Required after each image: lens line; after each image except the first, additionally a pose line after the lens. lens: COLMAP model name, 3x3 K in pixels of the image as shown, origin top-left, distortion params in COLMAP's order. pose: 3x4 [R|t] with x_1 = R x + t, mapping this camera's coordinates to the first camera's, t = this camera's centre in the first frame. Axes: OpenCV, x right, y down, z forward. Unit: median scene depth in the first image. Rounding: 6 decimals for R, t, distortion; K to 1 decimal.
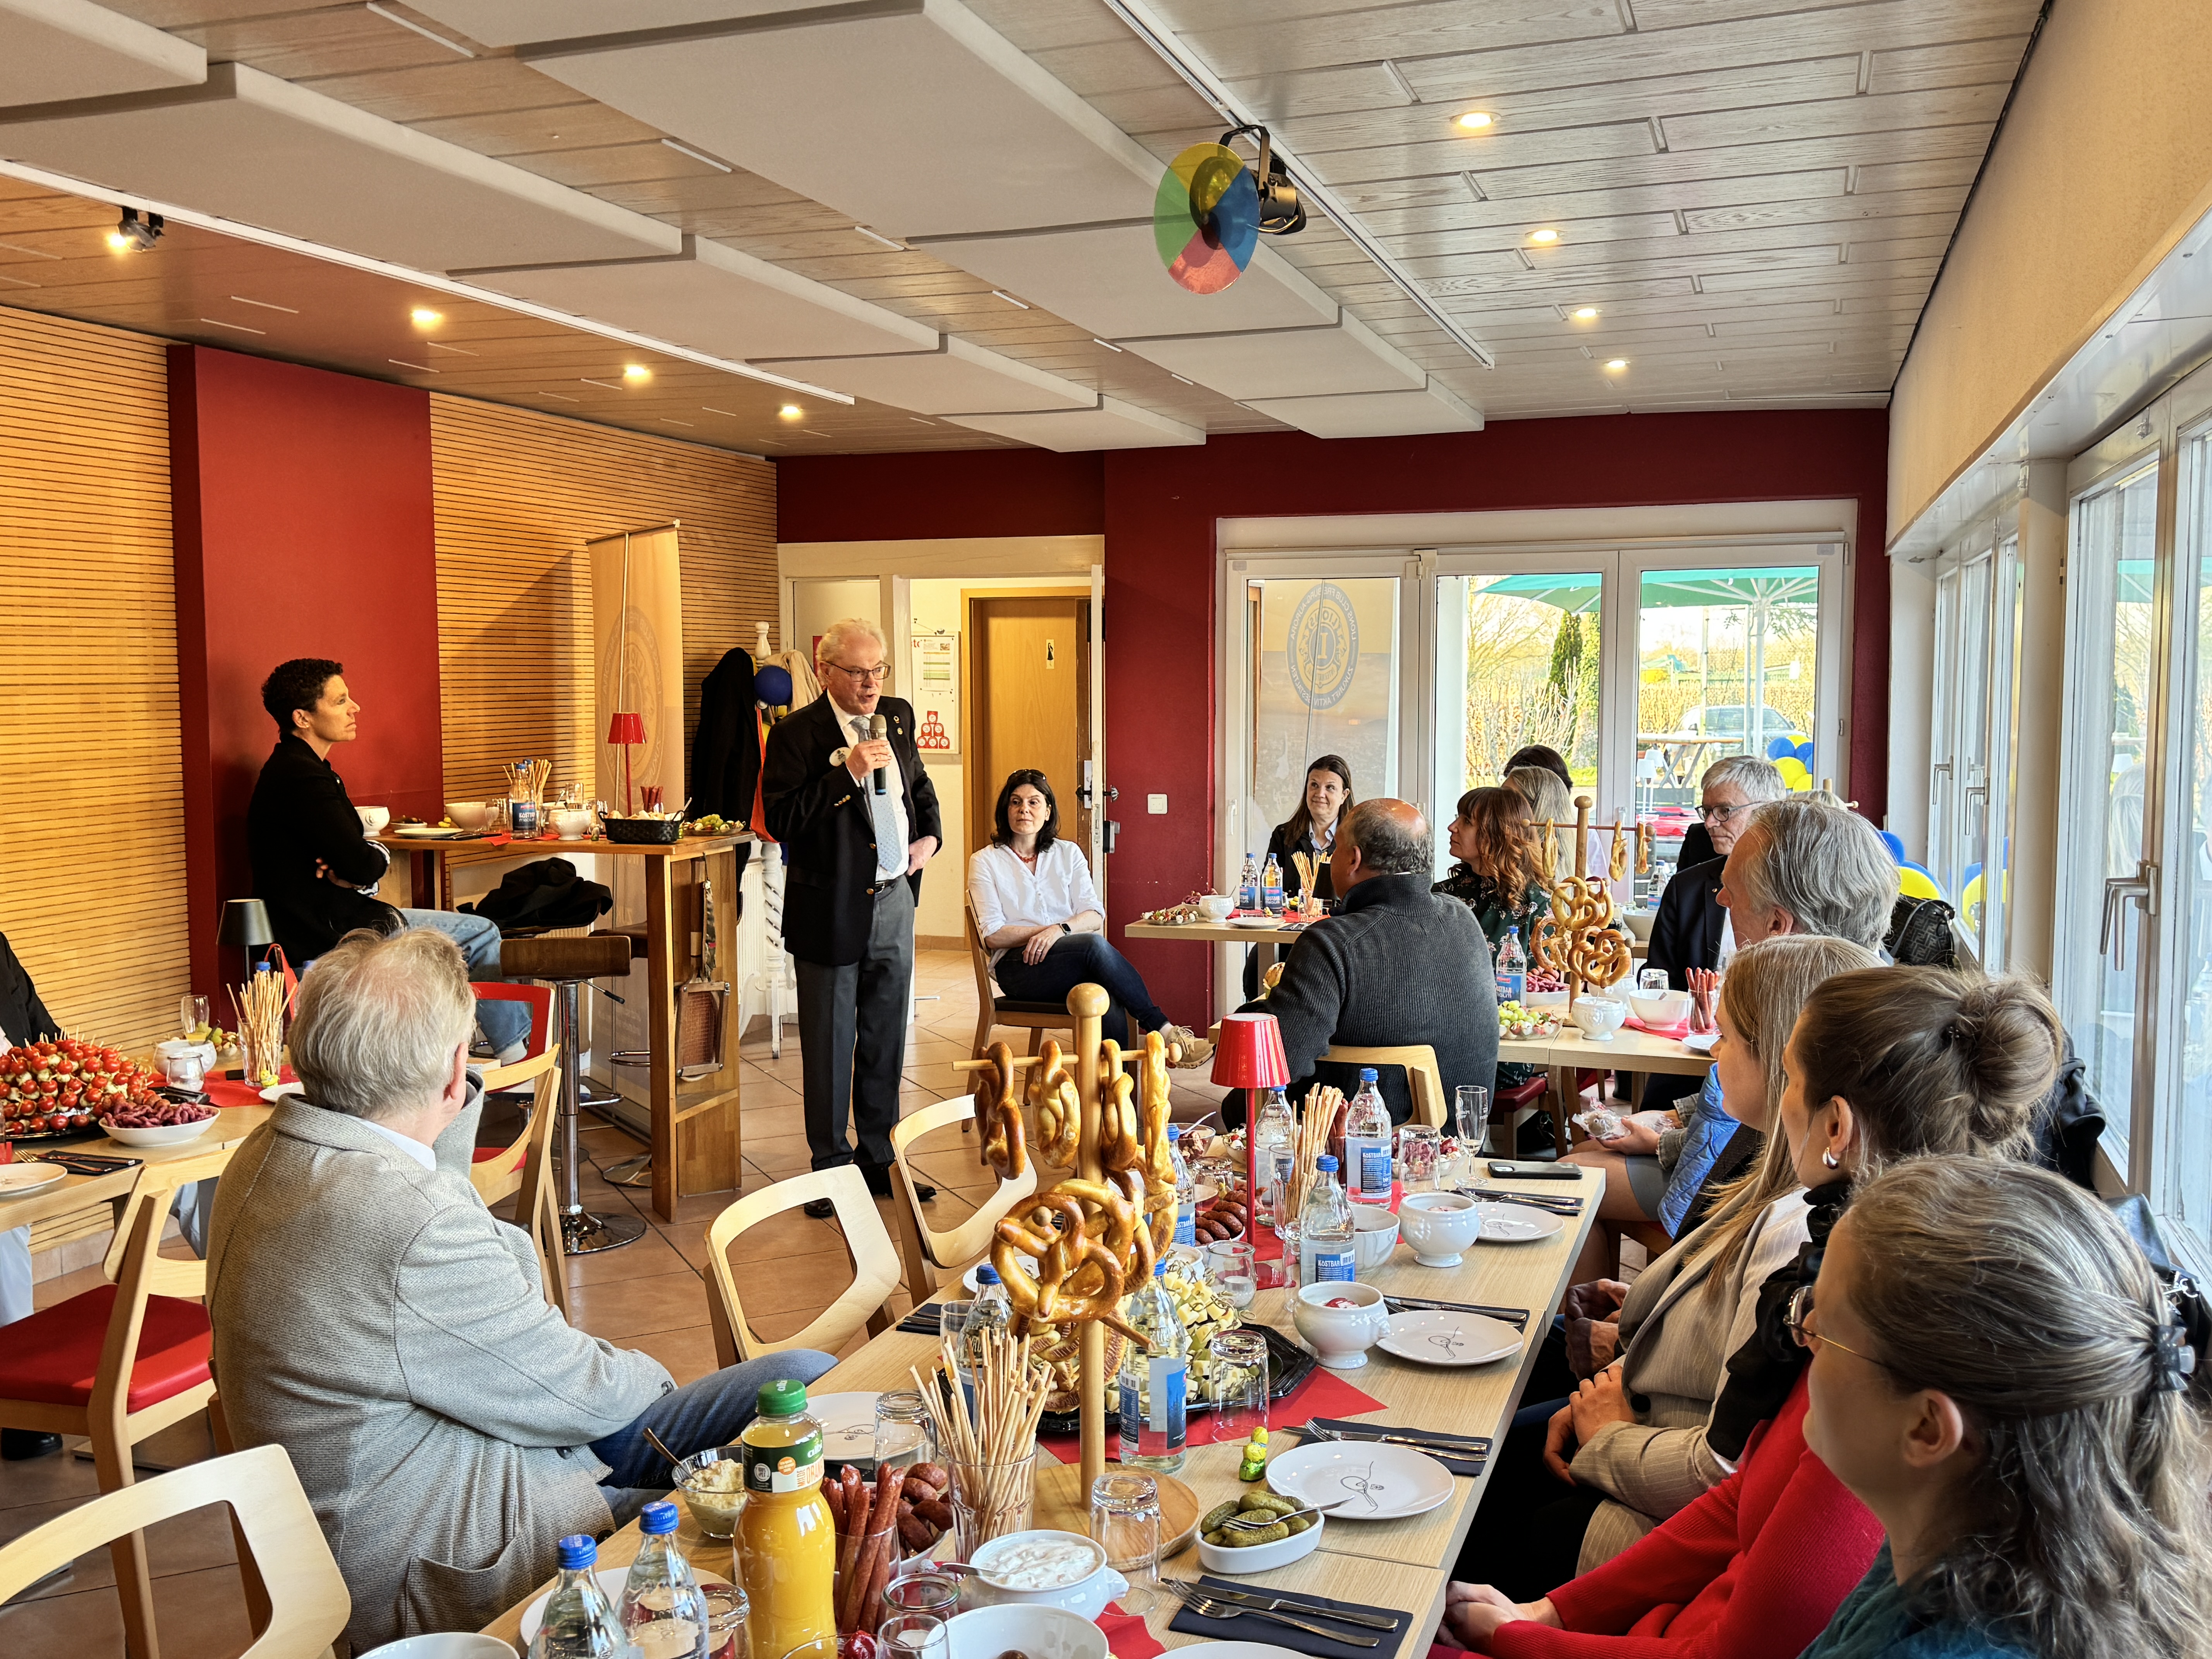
lens RADIAL K [[1914.1, 0, 1106.0], [0, 1914.1, 829.5], [0, 0, 1]] dist [0.134890, -0.232418]
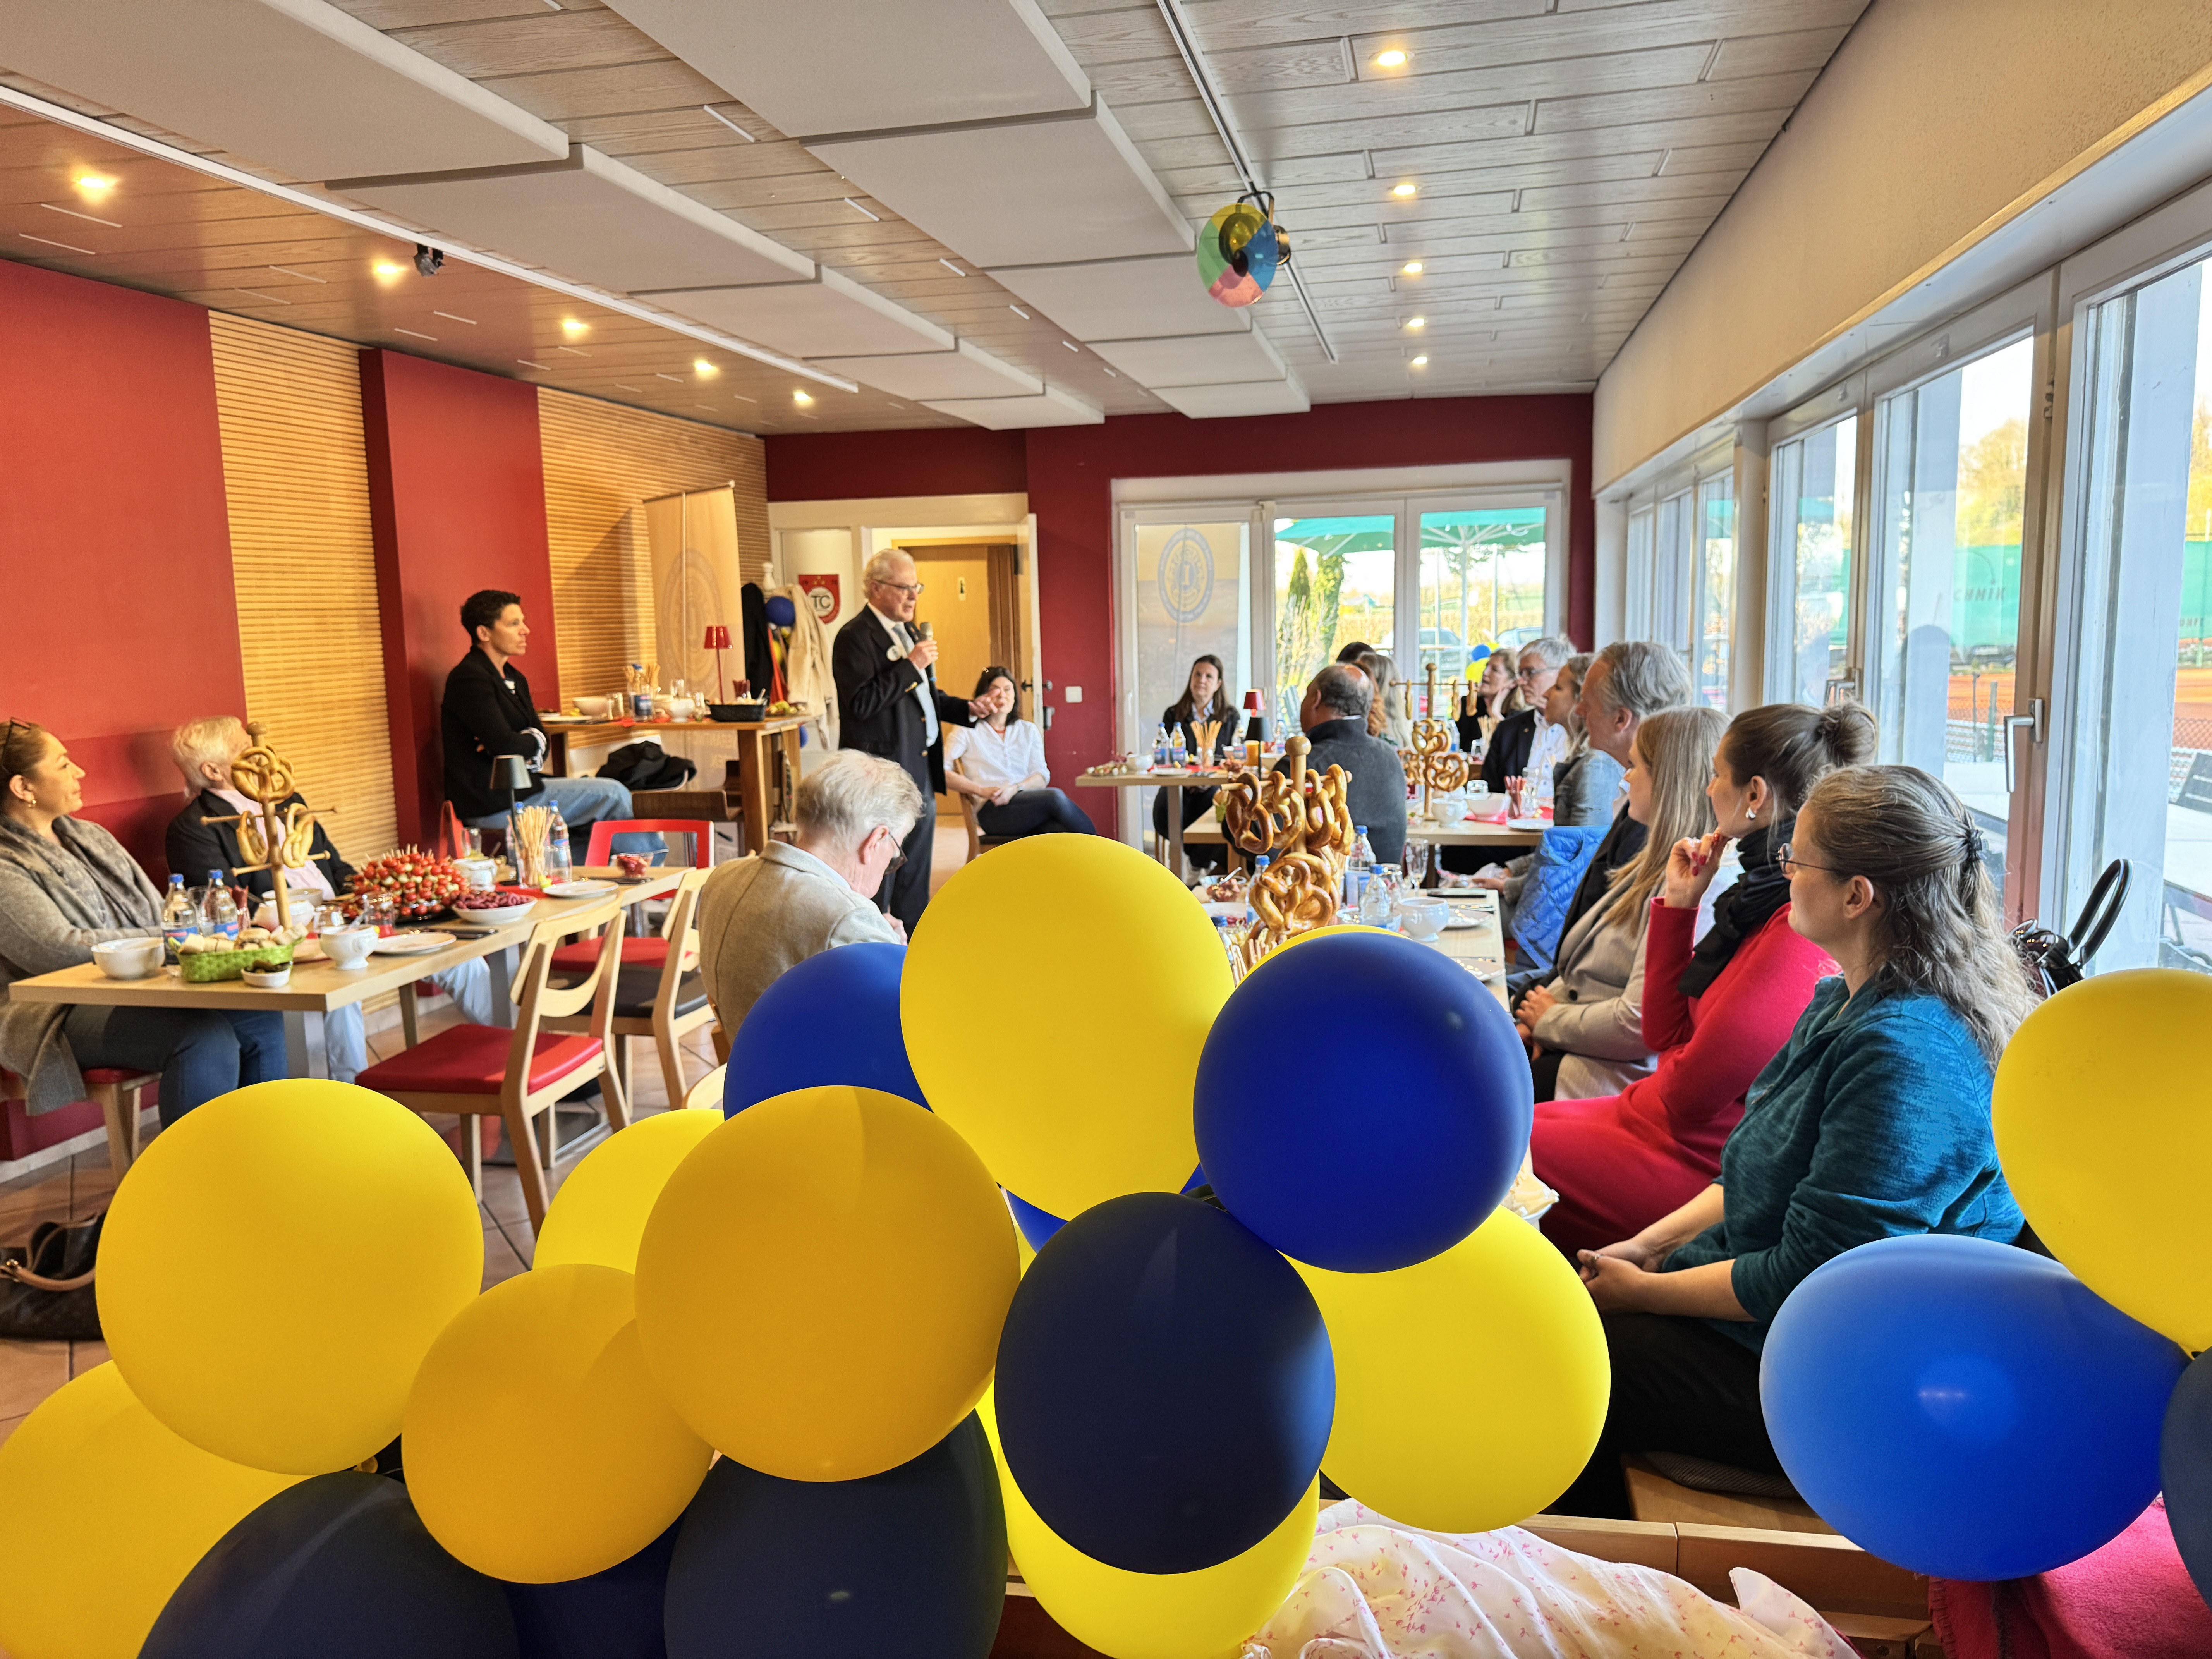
lens RADIAL K [[1518.7, 0, 1106.0], [0, 1518.7, 829.5], [0, 0, 1]] dist [0.132724, -0.256340]
pose [[0.992546, -0.038219, 0.115725, -0.100255], [0.031587, 0.997781, 0.058613, 0.024804], [-0.117708, -0.054521, 0.991550, -0.089511]]
